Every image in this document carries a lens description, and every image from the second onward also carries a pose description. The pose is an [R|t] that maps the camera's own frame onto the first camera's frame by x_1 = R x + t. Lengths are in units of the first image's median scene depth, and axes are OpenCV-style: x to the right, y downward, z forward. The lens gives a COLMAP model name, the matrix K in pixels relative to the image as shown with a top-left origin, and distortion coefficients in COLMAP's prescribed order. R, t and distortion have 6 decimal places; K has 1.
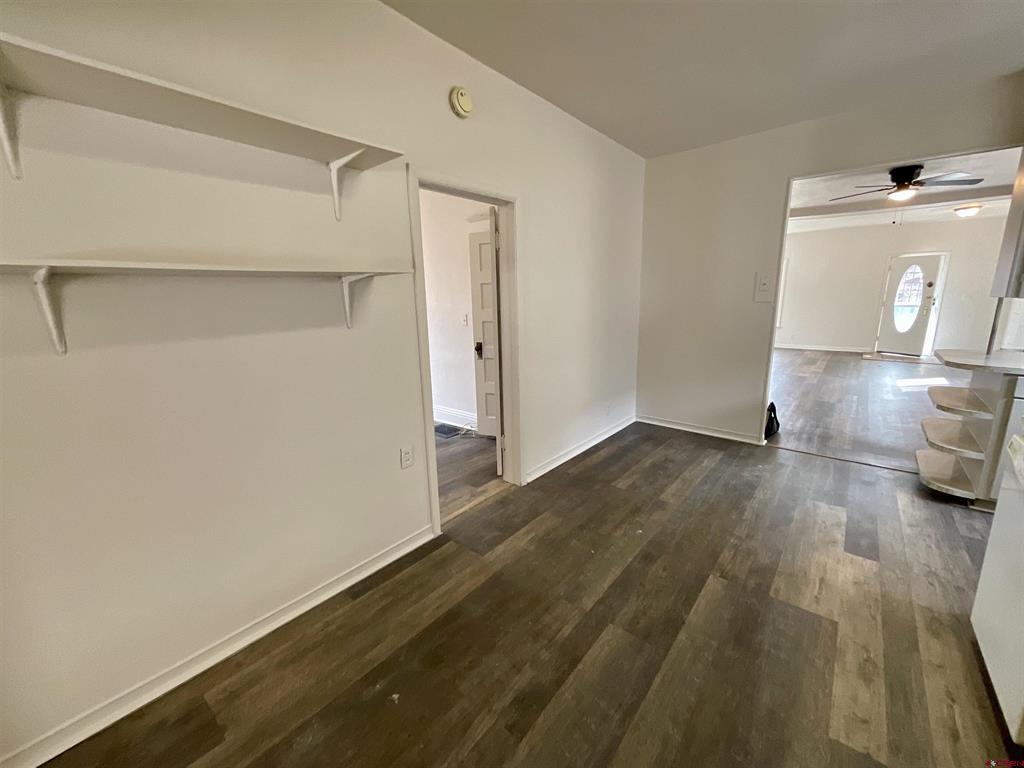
lens RADIAL K [[413.4, 0, 509.4], [0, 413.4, 388.2], [0, 0, 1]] dist [-0.001017, 0.001106]
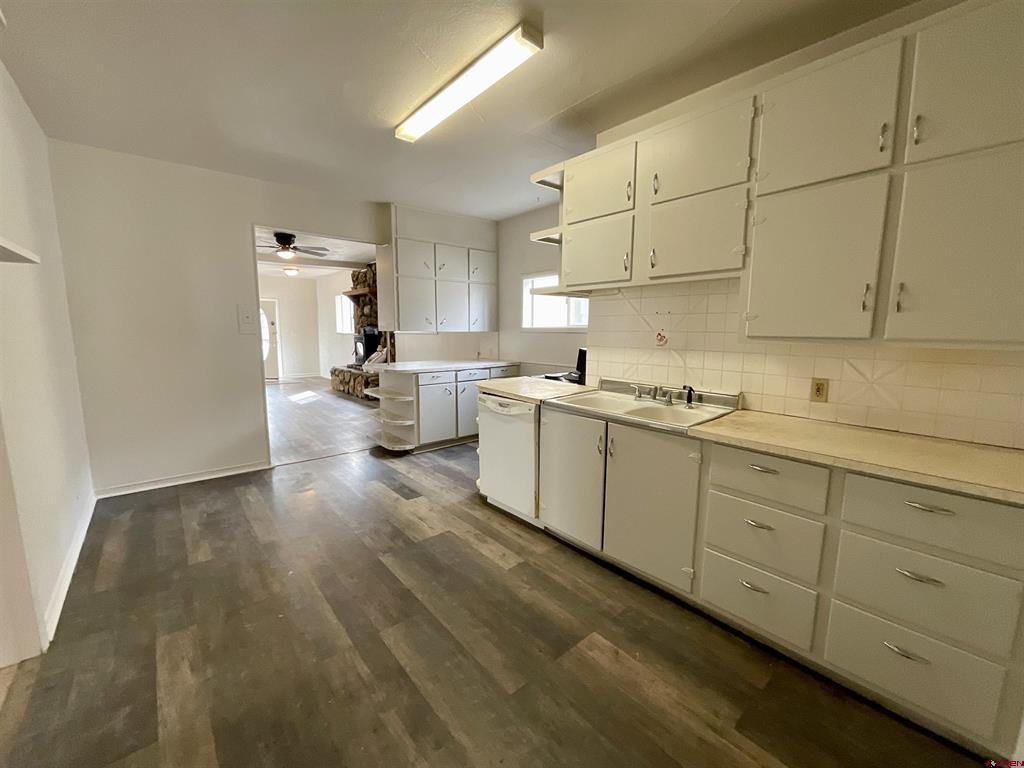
lens RADIAL K [[413.4, 0, 512.2], [0, 413.4, 386.2], [0, 0, 1]] dist [-0.001017, 0.001106]
pose [[0.164845, -0.118201, 0.979211, -0.531338], [0.207477, 0.974735, 0.082733, -0.044104], [-0.964251, 0.189526, 0.185205, 0.301201]]
